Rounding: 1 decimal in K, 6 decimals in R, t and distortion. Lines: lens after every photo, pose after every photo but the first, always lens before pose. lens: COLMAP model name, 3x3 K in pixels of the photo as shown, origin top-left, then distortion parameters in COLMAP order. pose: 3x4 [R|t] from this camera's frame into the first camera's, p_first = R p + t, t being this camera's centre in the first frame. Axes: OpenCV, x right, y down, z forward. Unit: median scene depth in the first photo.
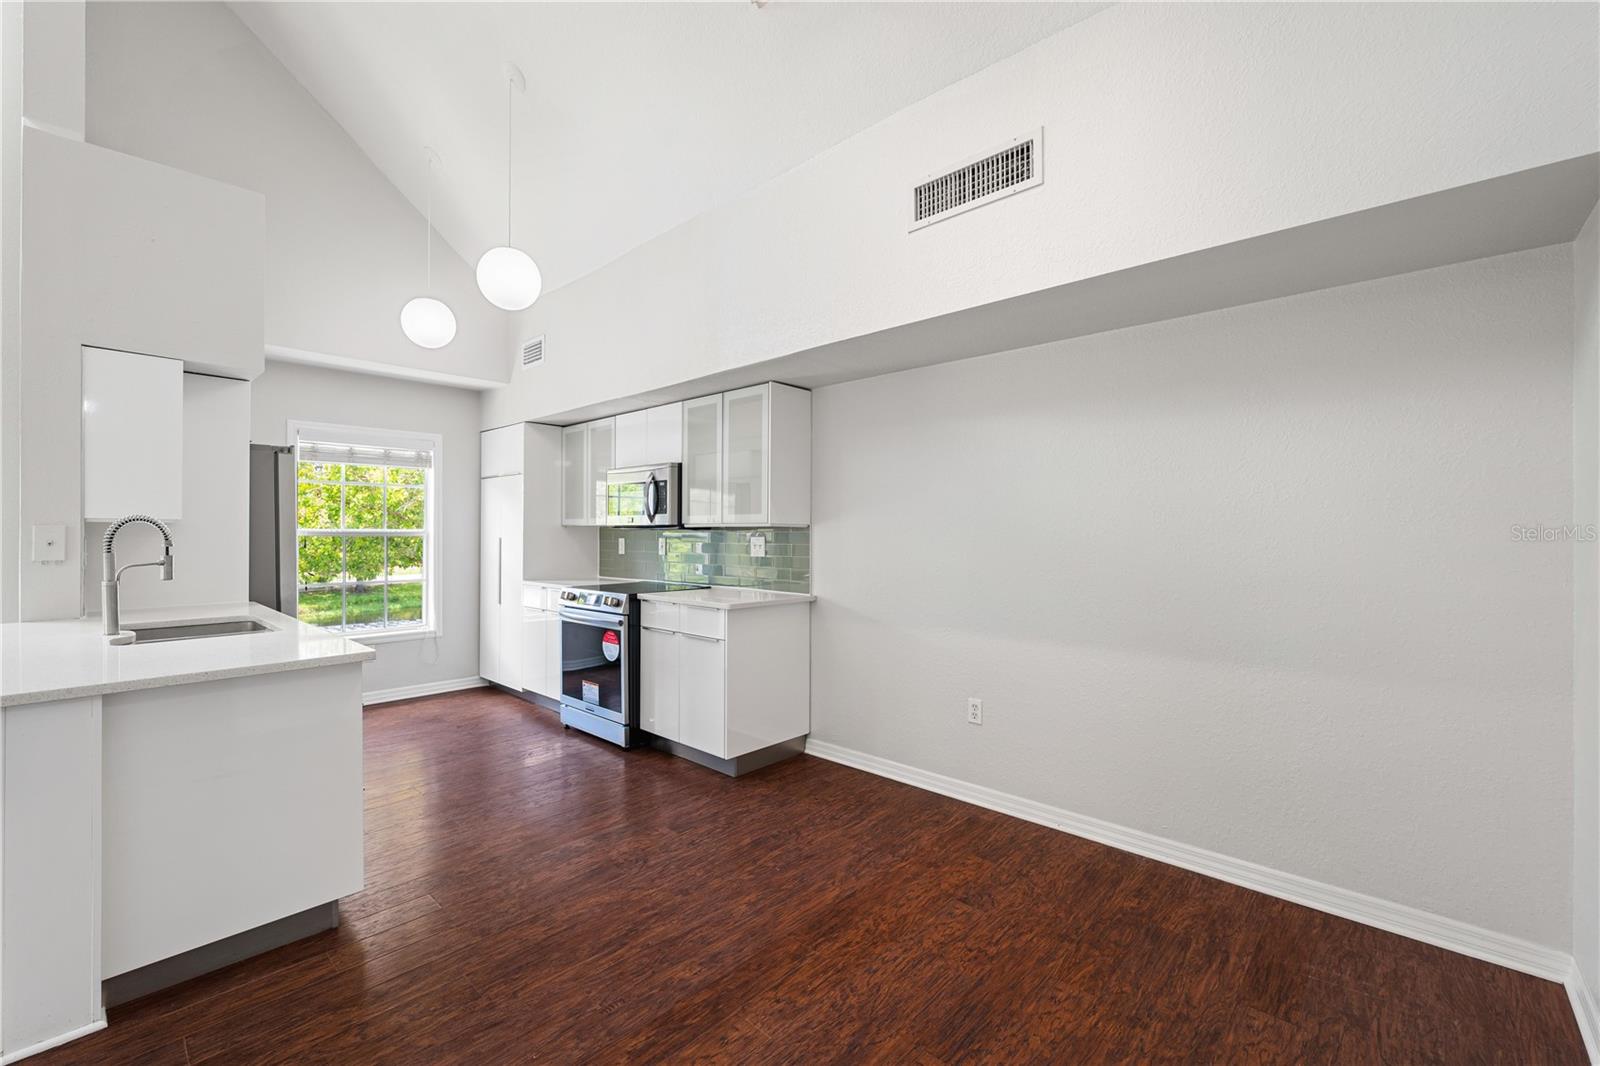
lens RADIAL K [[656.6, 0, 809.7], [0, 656.6, 534.4], [0, 0, 1]] dist [-0.006523, 0.002088]
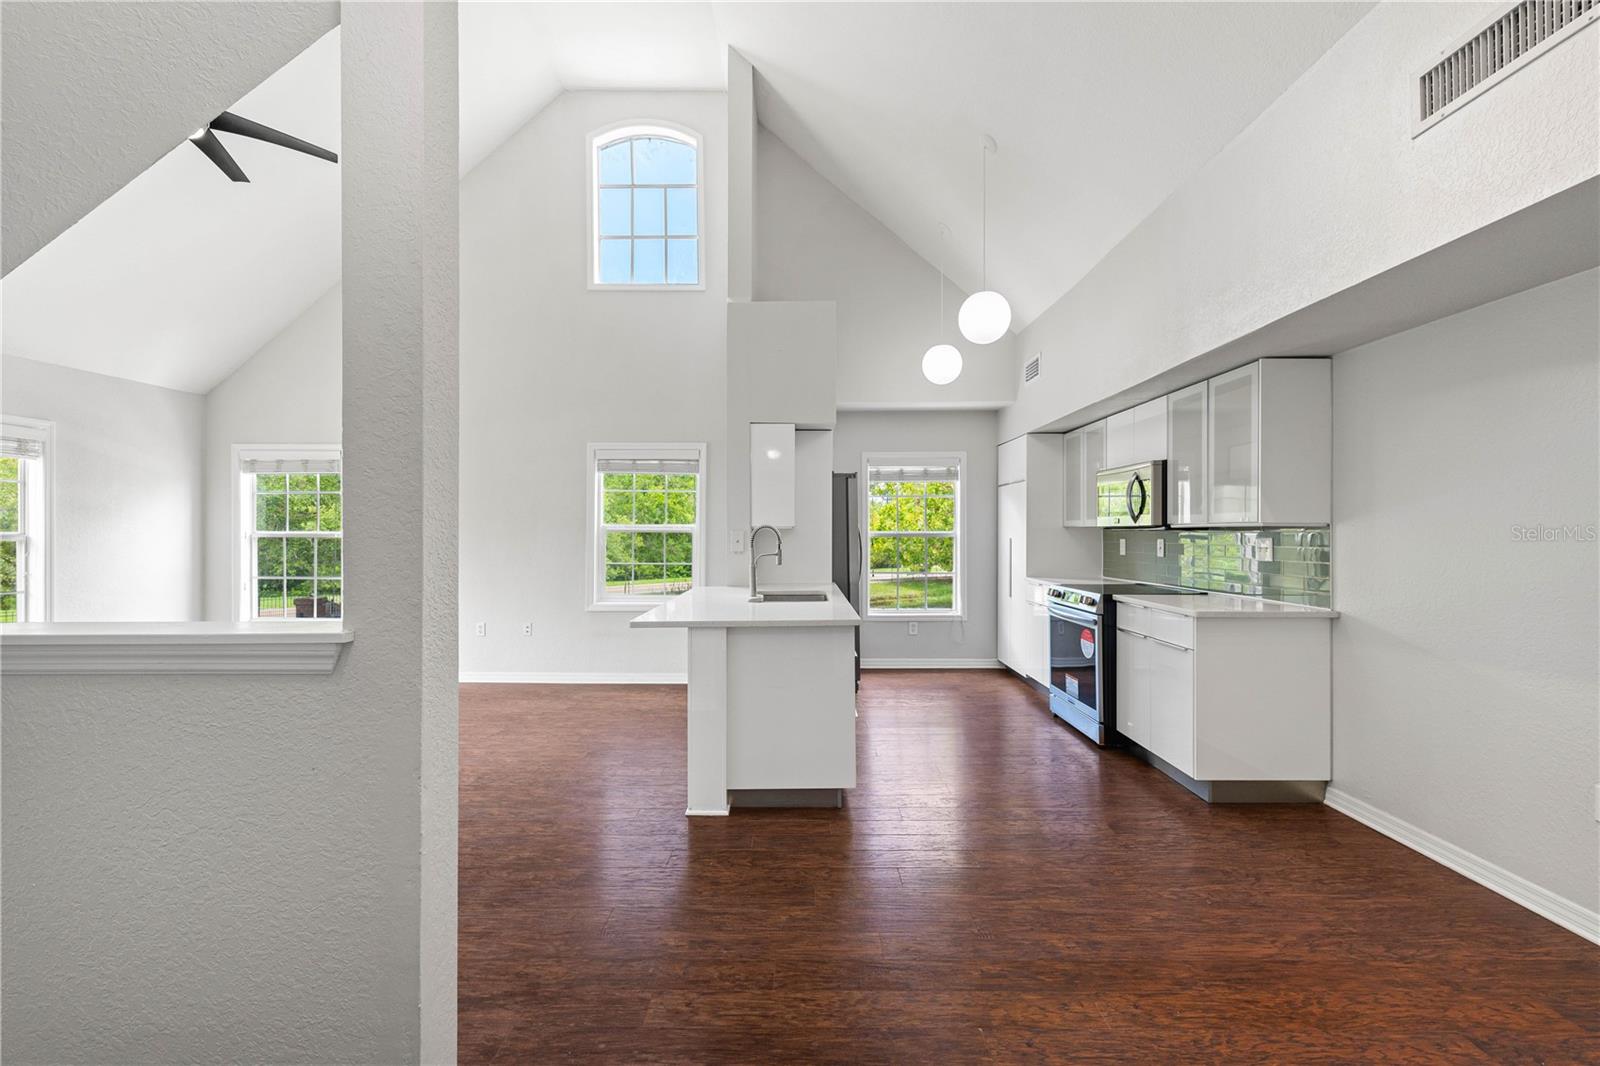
lens RADIAL K [[656.6, 0, 810.3], [0, 656.6, 529.0], [0, 0, 1]] dist [-0.006523, 0.002088]
pose [[0.677717, -0.008655, -0.735272, 0.166411], [0.002149, 0.999950, -0.009789, -0.000677], [0.735320, 0.005054, 0.677701, -0.017886]]
